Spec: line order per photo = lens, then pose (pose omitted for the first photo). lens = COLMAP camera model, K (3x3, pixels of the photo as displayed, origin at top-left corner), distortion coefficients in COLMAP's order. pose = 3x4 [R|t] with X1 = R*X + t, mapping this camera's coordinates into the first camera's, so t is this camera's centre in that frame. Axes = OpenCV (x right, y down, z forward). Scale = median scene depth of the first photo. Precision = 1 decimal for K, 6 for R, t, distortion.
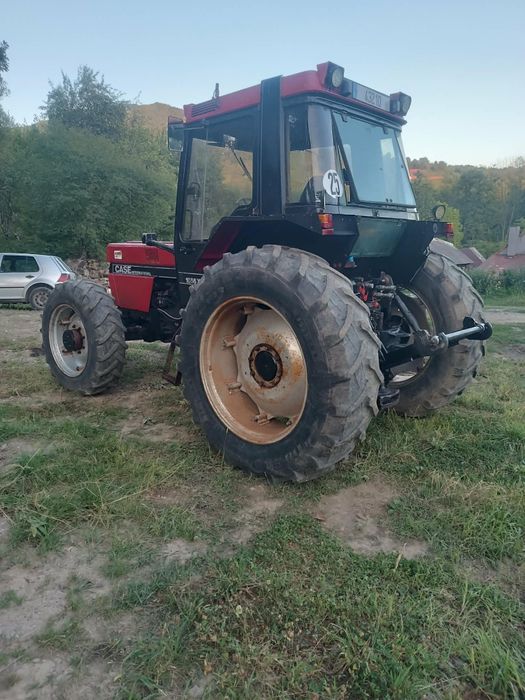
lens RADIAL K [[487.2, 0, 276.5], [0, 487.2, 335.2], [0, 0, 1]] dist [0.004259, -0.000216]
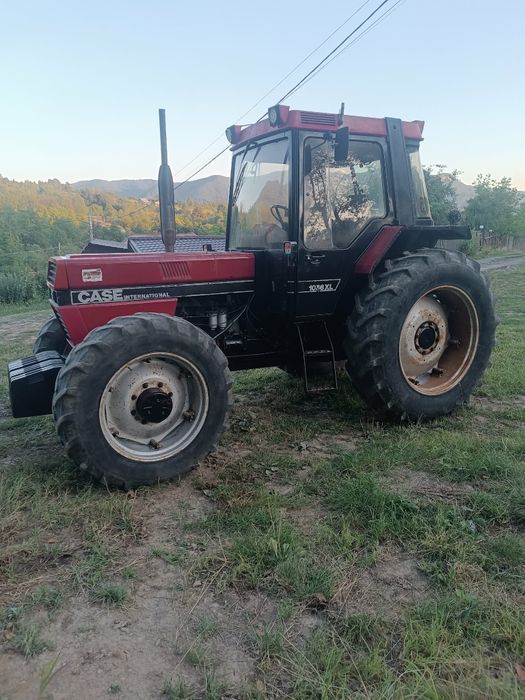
lens RADIAL K [[511.2, 0, 262.5], [0, 511.2, 350.0], [0, 0, 1]] dist [0.014396, -0.002084]
pose [[0.352533, -0.201930, 0.913753, -1.217130], [0.199712, 0.970181, 0.137349, -0.155537], [-0.914240, 0.134067, 0.382349, 0.720929]]
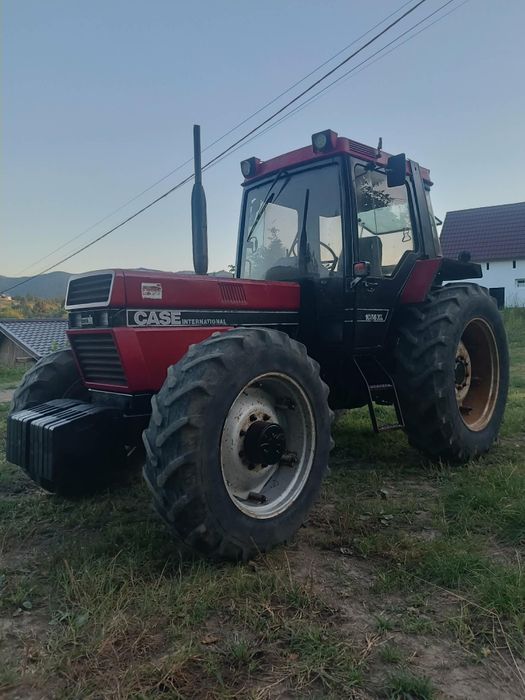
lens RADIAL K [[511.2, 0, 262.5], [0, 511.2, 350.0], [0, 0, 1]] dist [0.014396, -0.002084]
pose [[0.060073, -0.029337, 0.997763, -1.178541], [0.223041, 0.974690, 0.015230, -0.112962], [-0.972956, 0.221627, 0.065096, 1.162023]]
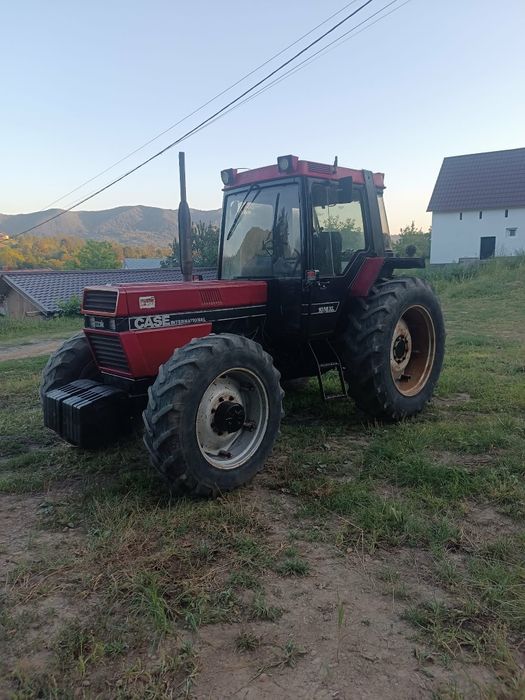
lens RADIAL K [[513.4, 0, 265.7], [0, 513.4, 349.1], [0, 0, 1]] dist [0.024768, -0.002309]
pose [[0.058940, -0.149113, 0.987062, -1.428628], [0.220685, 0.966263, 0.132793, -0.216044], [-0.973563, 0.210003, 0.089859, 1.053053]]
